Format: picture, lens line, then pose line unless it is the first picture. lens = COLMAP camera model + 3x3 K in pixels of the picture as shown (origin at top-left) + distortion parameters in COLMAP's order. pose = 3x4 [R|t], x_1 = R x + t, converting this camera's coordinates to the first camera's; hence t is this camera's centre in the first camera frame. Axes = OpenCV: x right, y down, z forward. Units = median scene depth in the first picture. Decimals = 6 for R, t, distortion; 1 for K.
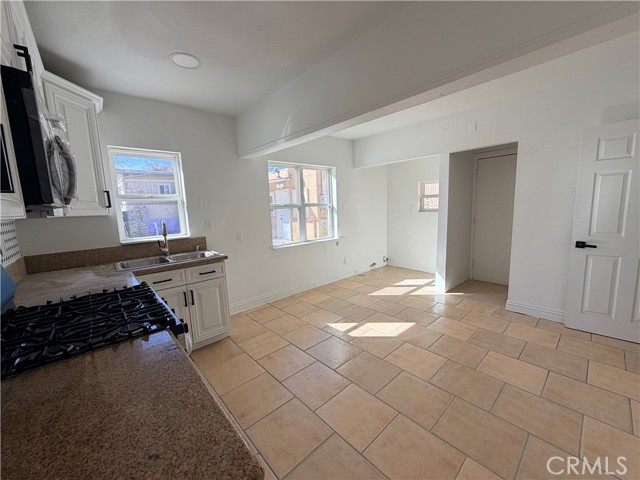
lens RADIAL K [[255.1, 0, 320.4], [0, 255.1, 242.2], [0, 0, 1]] dist [0.000210, -0.000860]
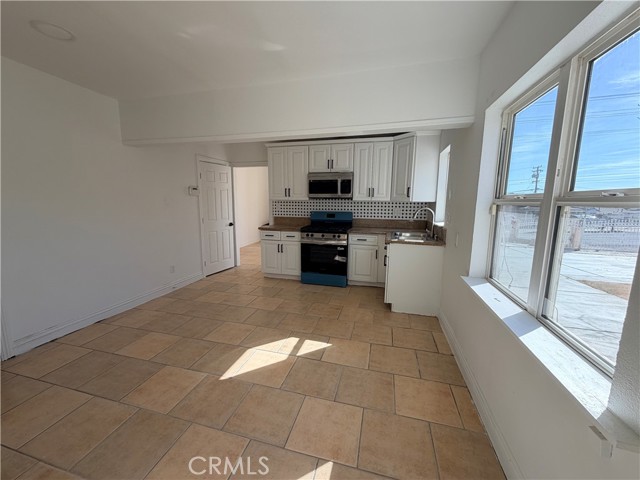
lens RADIAL K [[255.1, 0, 319.3], [0, 255.1, 239.1], [0, 0, 1]] dist [0.000210, -0.000860]
pose [[-0.841361, 0.114336, -0.528242, 0.479411], [-0.049699, 0.956860, 0.286266, -0.253423], [0.538184, 0.267106, -0.799382, 1.630497]]
